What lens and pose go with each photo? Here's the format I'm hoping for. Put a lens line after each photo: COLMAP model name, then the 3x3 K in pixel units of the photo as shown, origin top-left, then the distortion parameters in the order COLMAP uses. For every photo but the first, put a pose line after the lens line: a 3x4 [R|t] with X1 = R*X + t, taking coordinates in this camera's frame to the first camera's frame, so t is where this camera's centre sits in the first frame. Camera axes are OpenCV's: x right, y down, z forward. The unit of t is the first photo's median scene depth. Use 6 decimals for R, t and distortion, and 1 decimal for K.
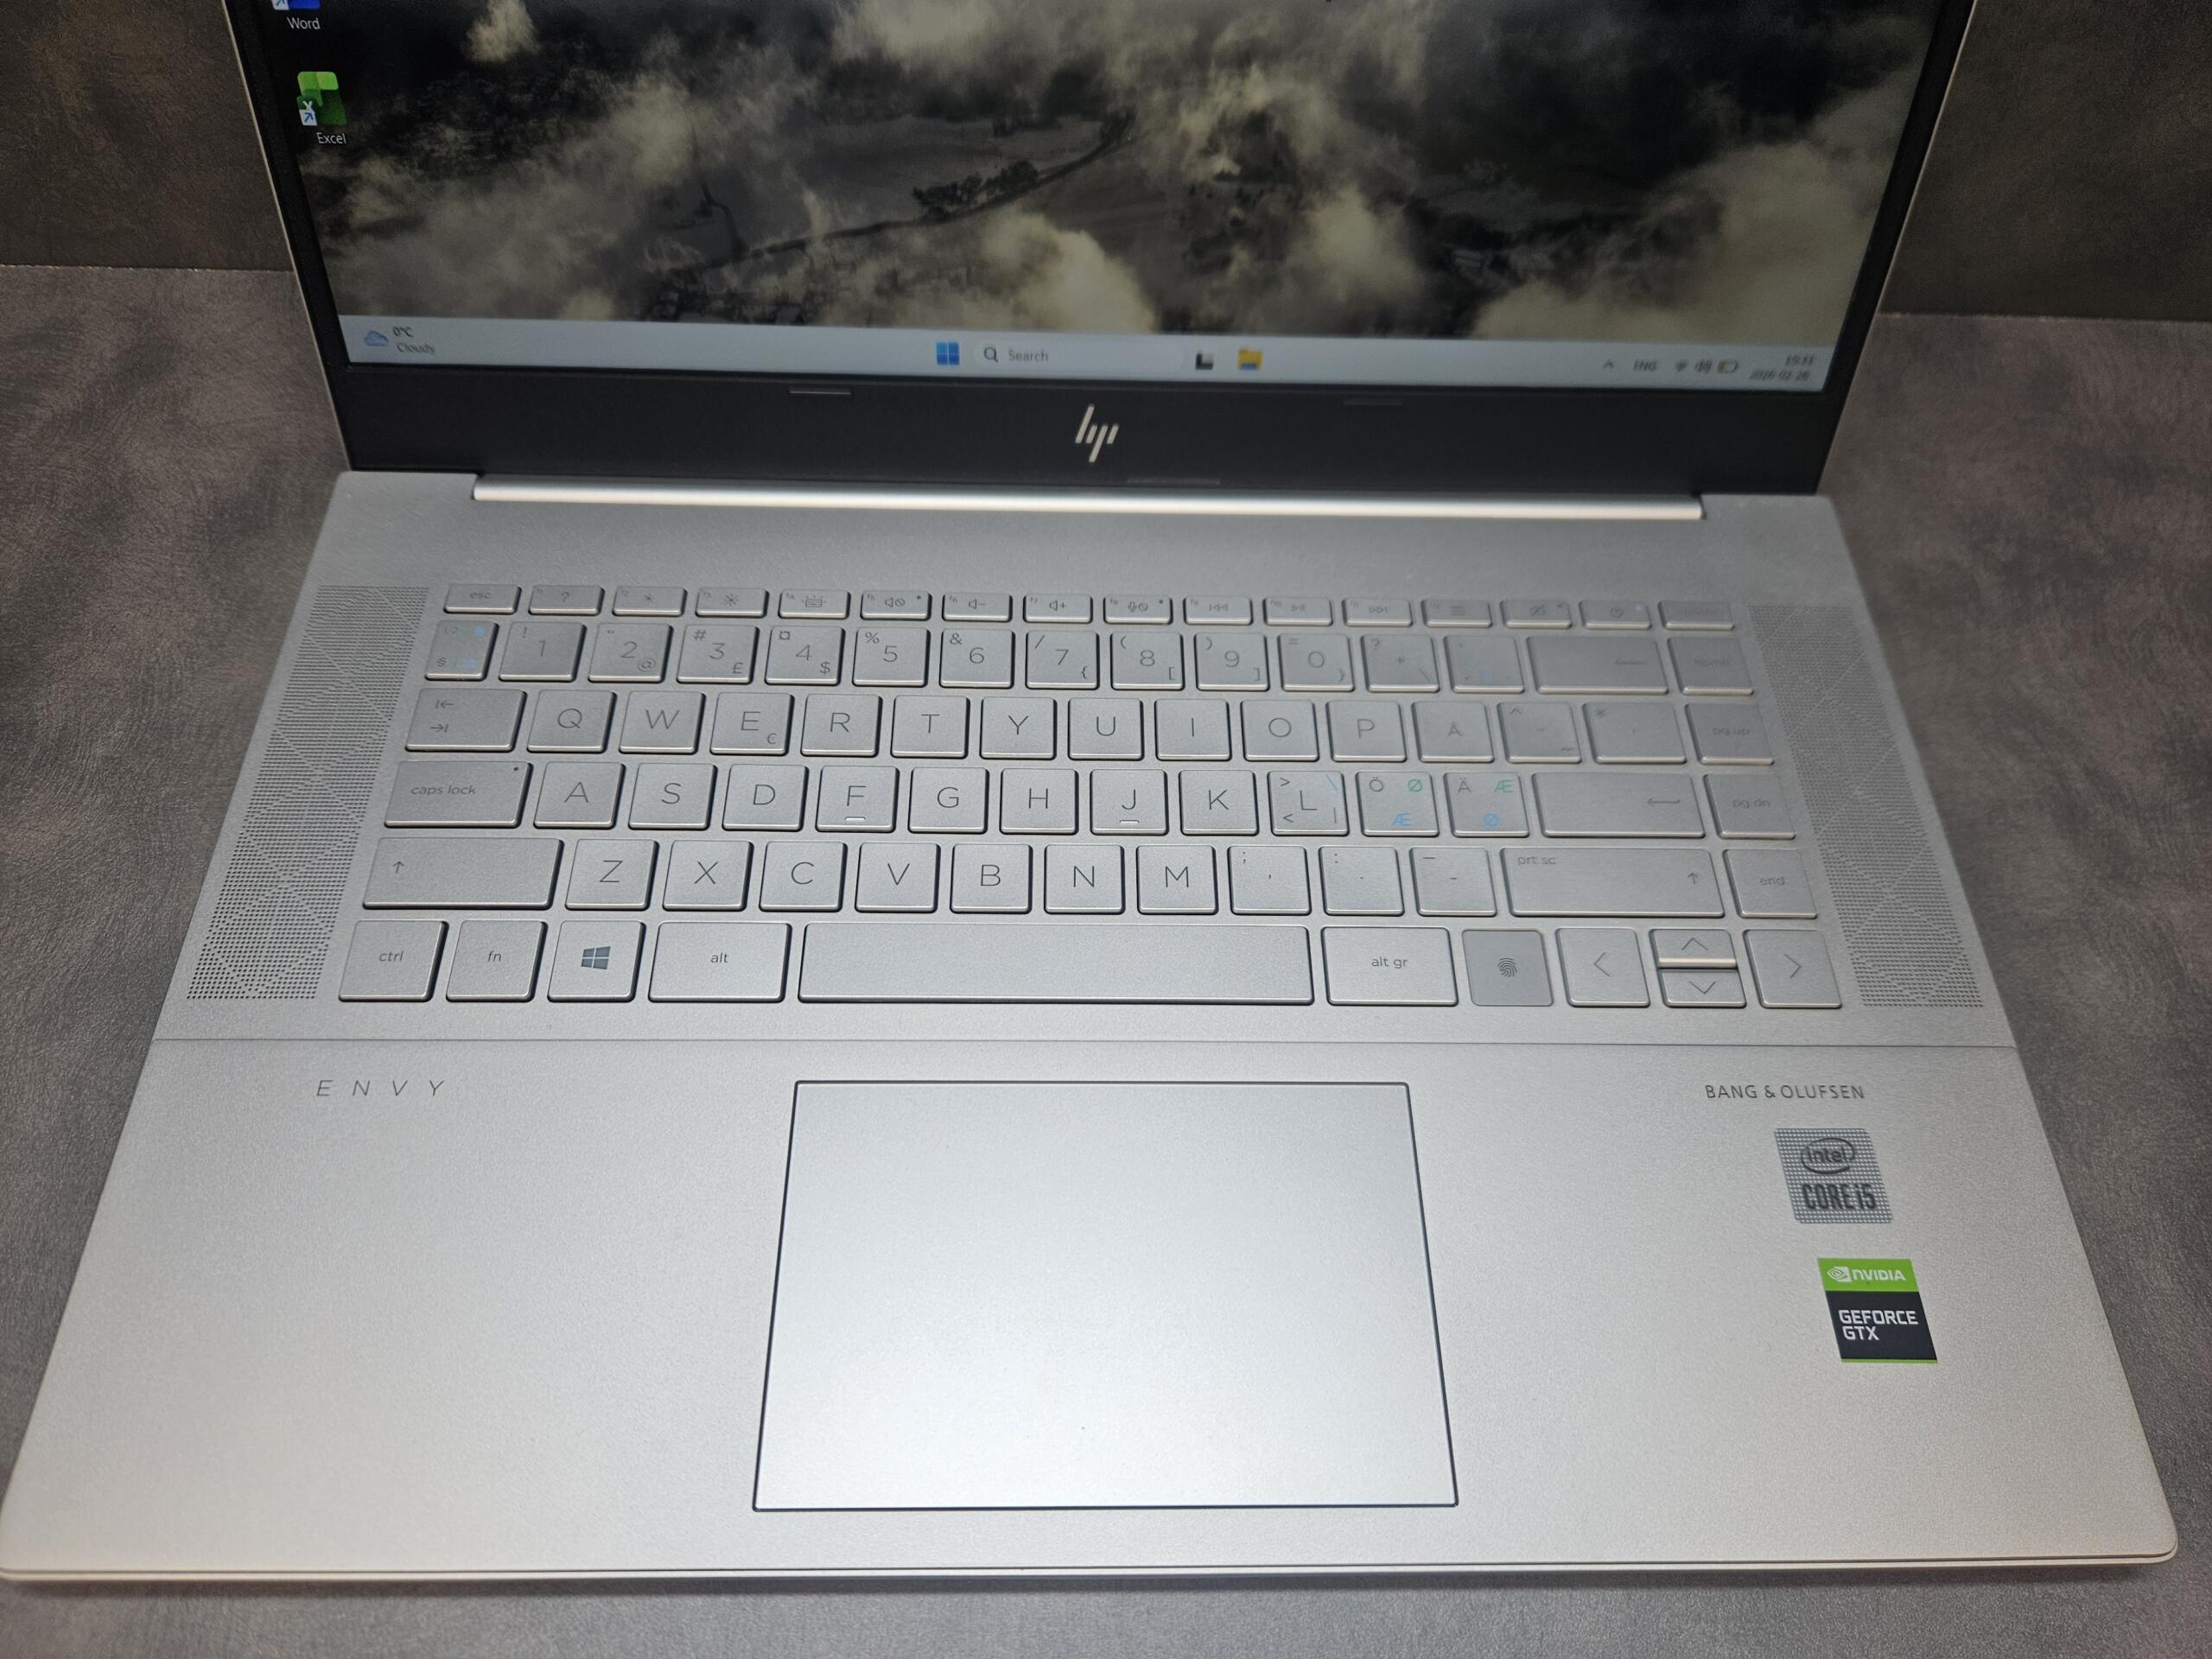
lens RADIAL K [[1523.1, 0, 1107.4], [0, 1523.1, 837.0], [0, 0, 1]] dist [0.040154, -0.047137]
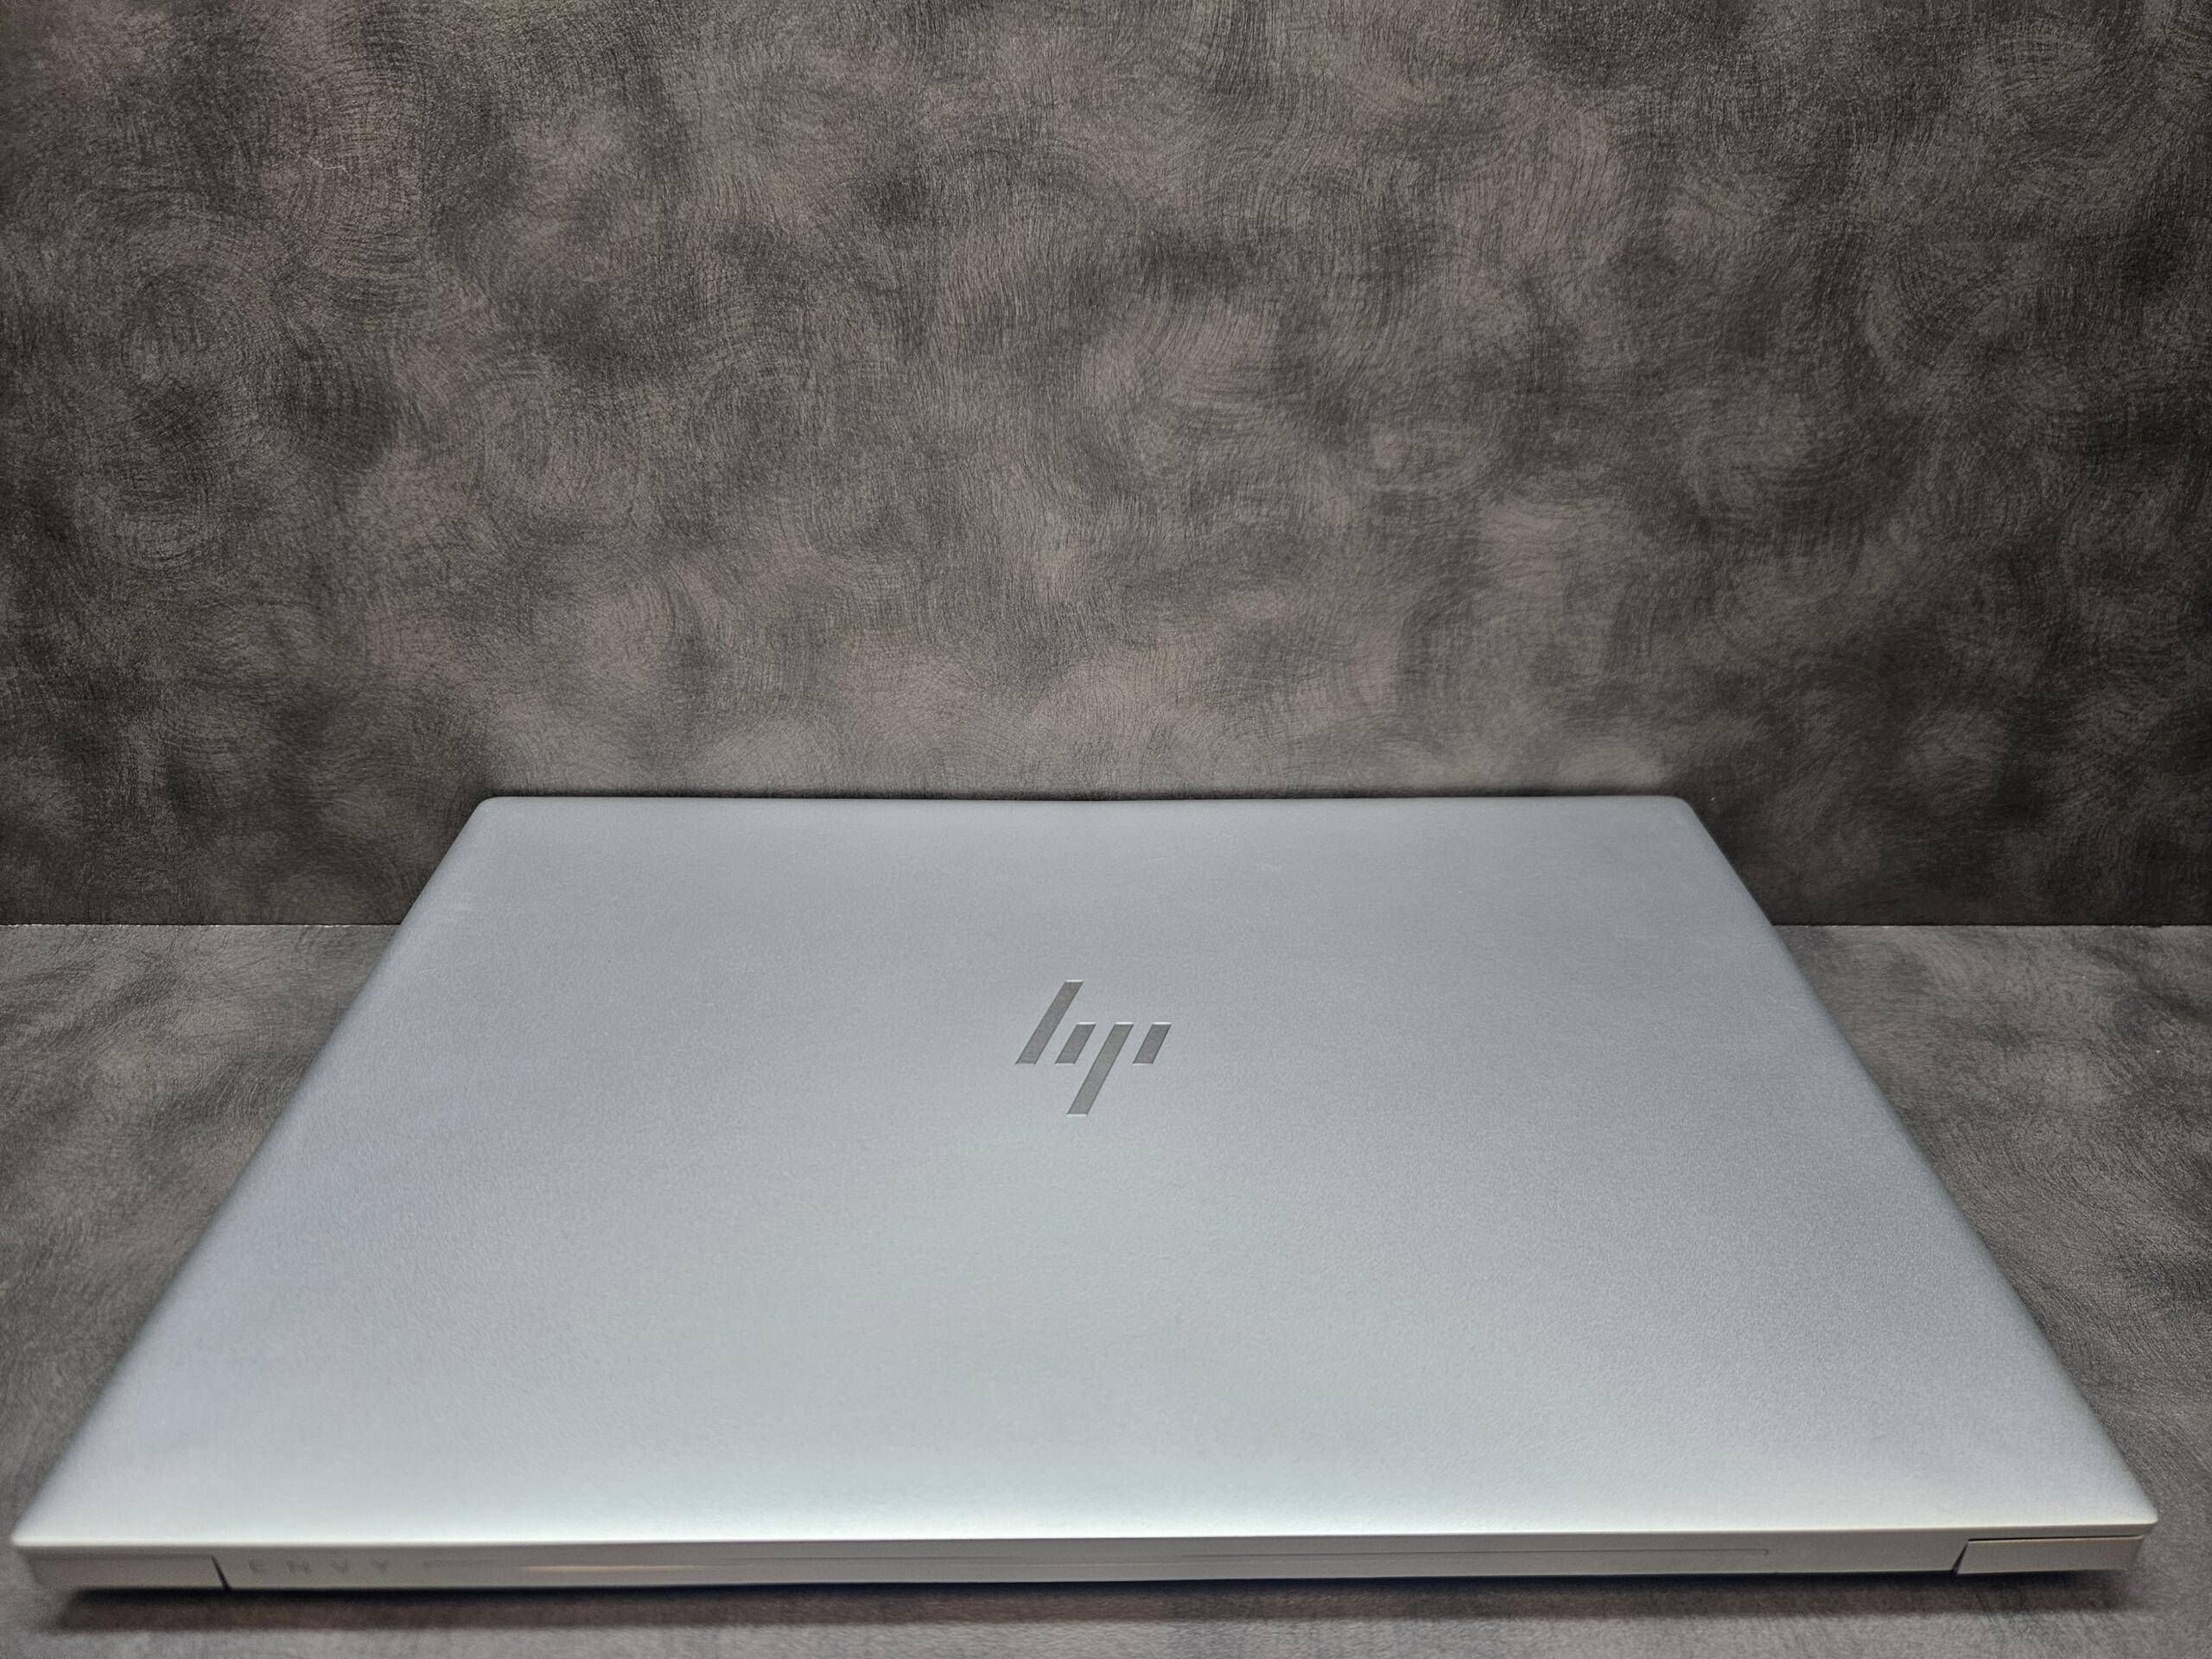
lens RADIAL K [[1523.1, 0, 1111.6], [0, 1523.1, 808.5], [0, 0, 1]] dist [0.040154, -0.047137]
pose [[0.999567, -0.026483, 0.012815, 0.051672], [0.029237, 0.845565, -0.533072, 0.214333], [0.003282, 0.533216, 0.845973, 0.023951]]
